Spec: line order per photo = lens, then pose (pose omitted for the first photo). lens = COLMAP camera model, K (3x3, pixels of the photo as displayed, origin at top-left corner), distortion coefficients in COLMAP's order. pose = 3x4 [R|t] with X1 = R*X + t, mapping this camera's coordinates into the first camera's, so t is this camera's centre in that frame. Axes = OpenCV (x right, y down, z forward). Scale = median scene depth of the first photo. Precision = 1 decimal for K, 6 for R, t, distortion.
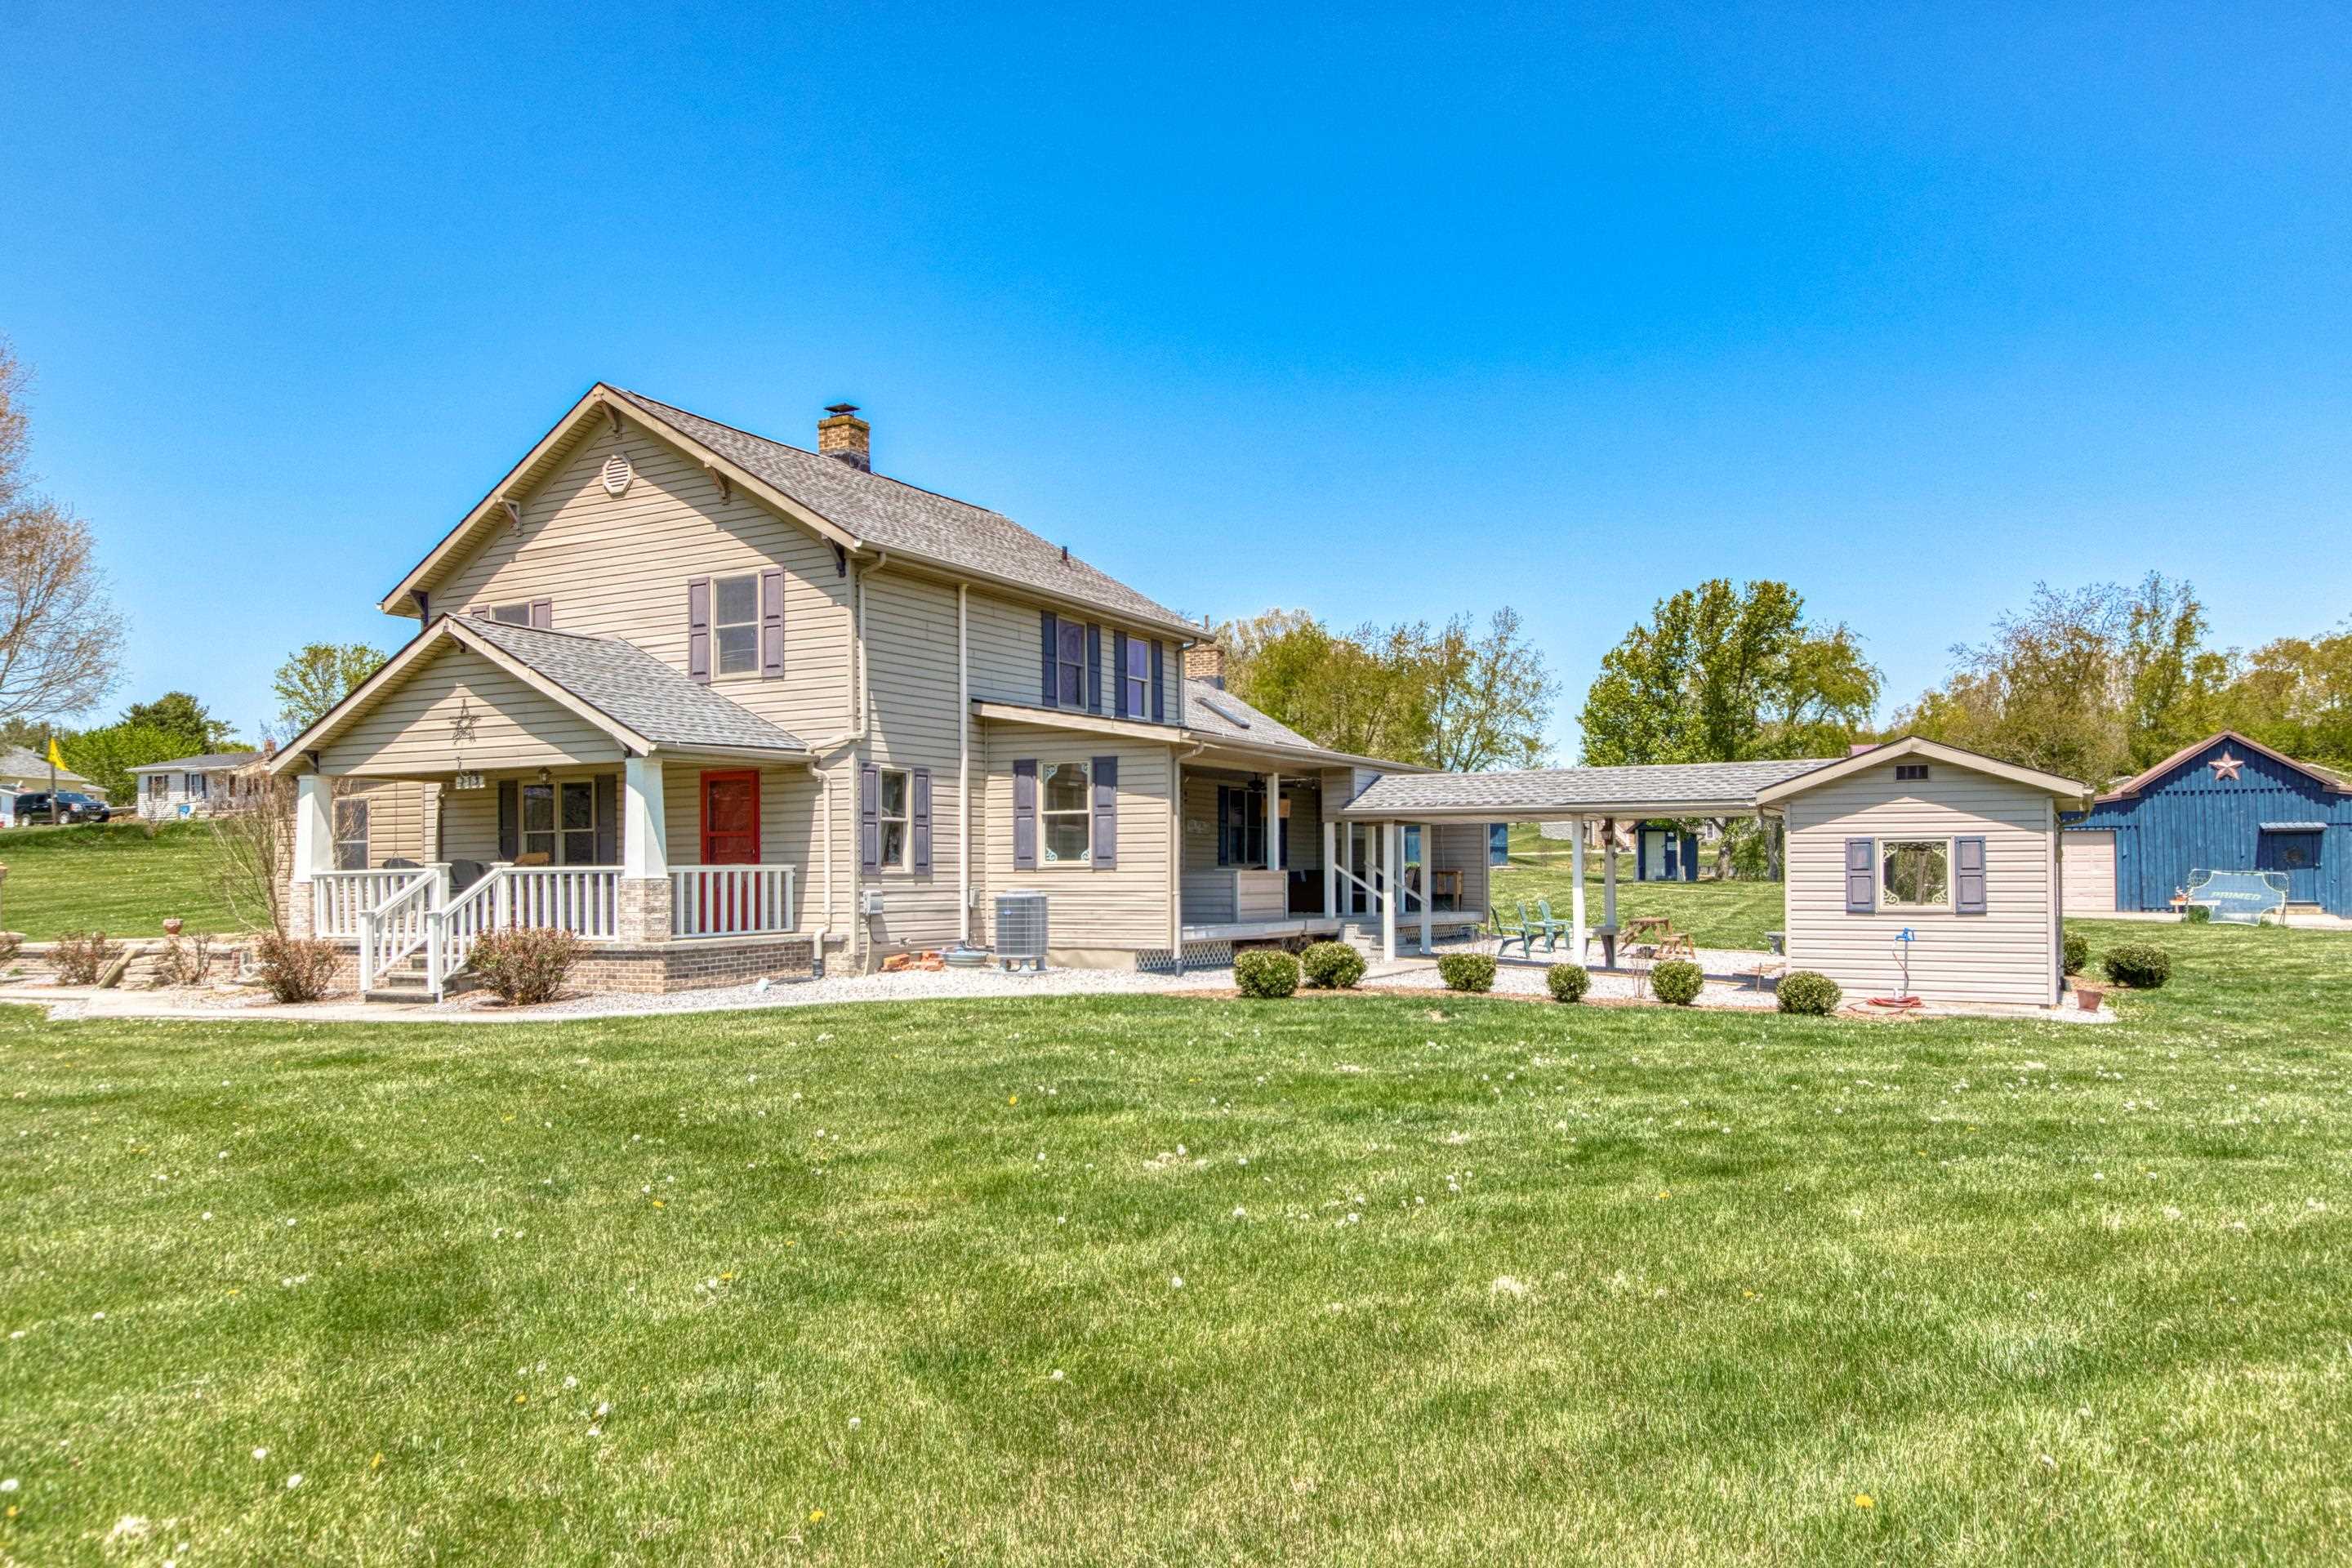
lens RADIAL K [[1688.7, 0, 1155.9], [0, 1688.7, 846.2], [0, 0, 1]] dist [0.006732, 0.007530]
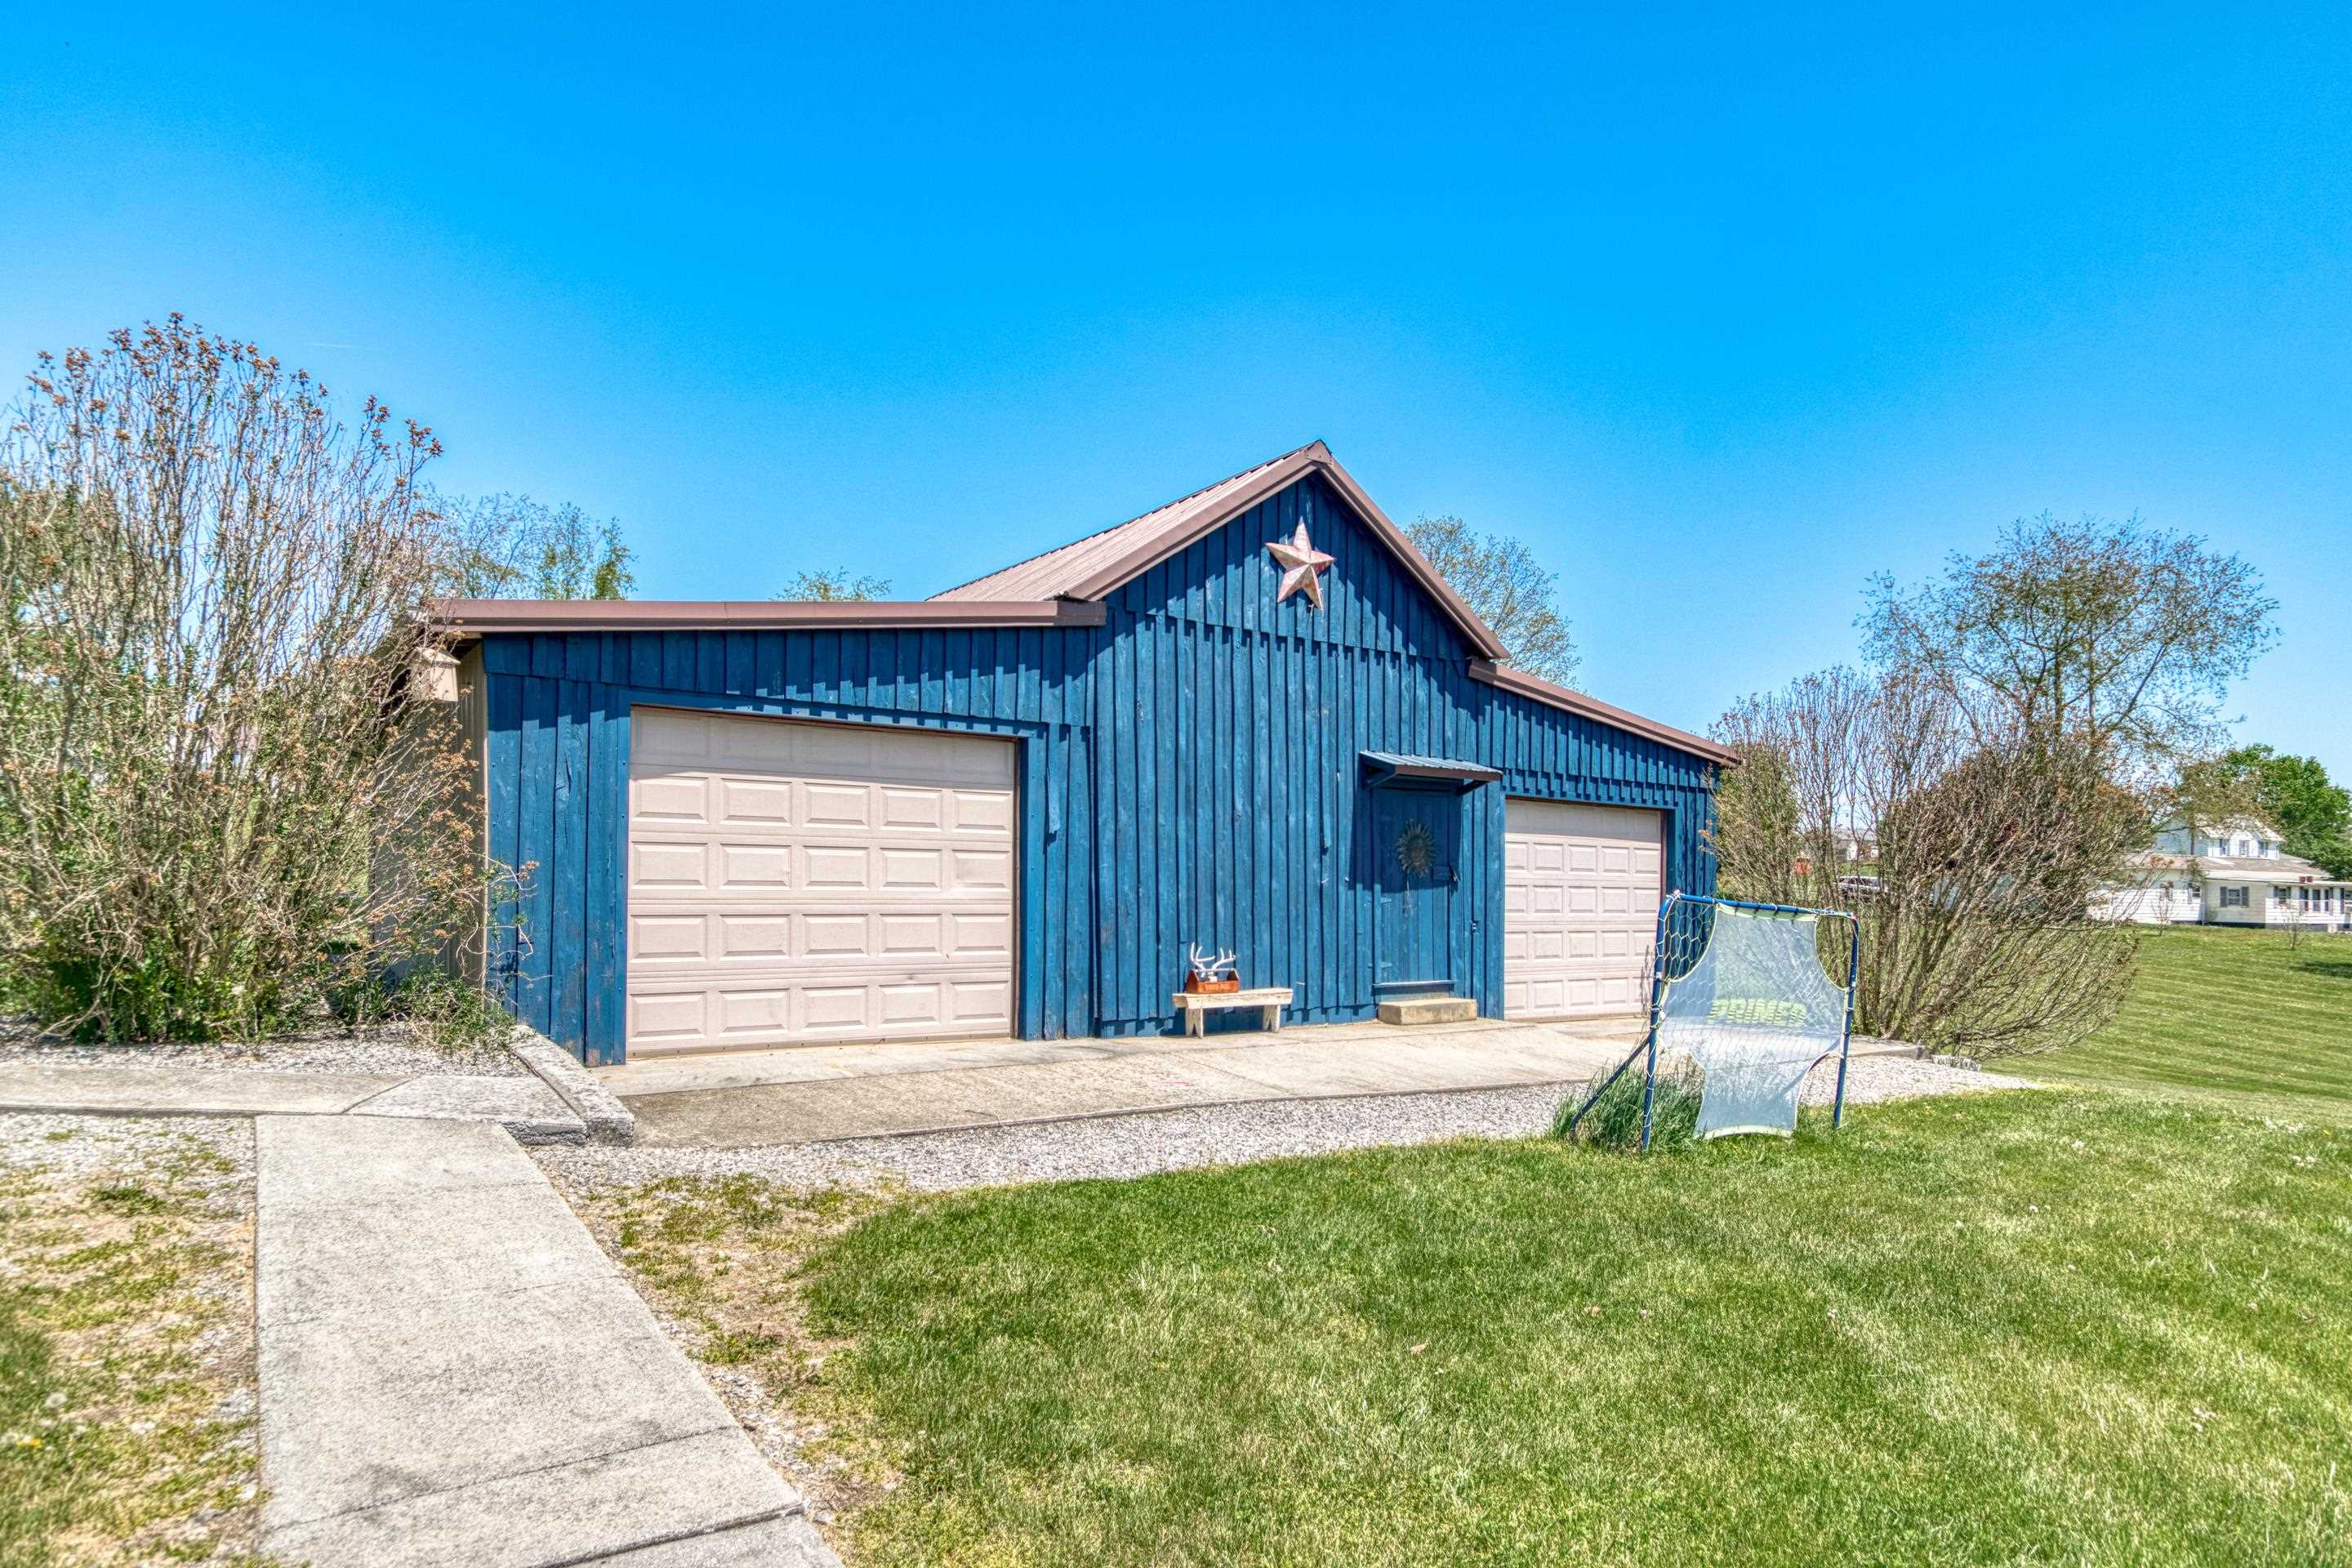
lens RADIAL K [[1370.4, 0, 1189.5], [0, 1370.4, 882.2], [0, 0, 1]] dist [0.010117, 0.008749]
pose [[0.515069, 0.016739, 0.856985, 0.794912], [-0.032459, 0.999473, -0.000014, 0.025795], [-0.856534, -0.027810, 0.515341, 1.748632]]
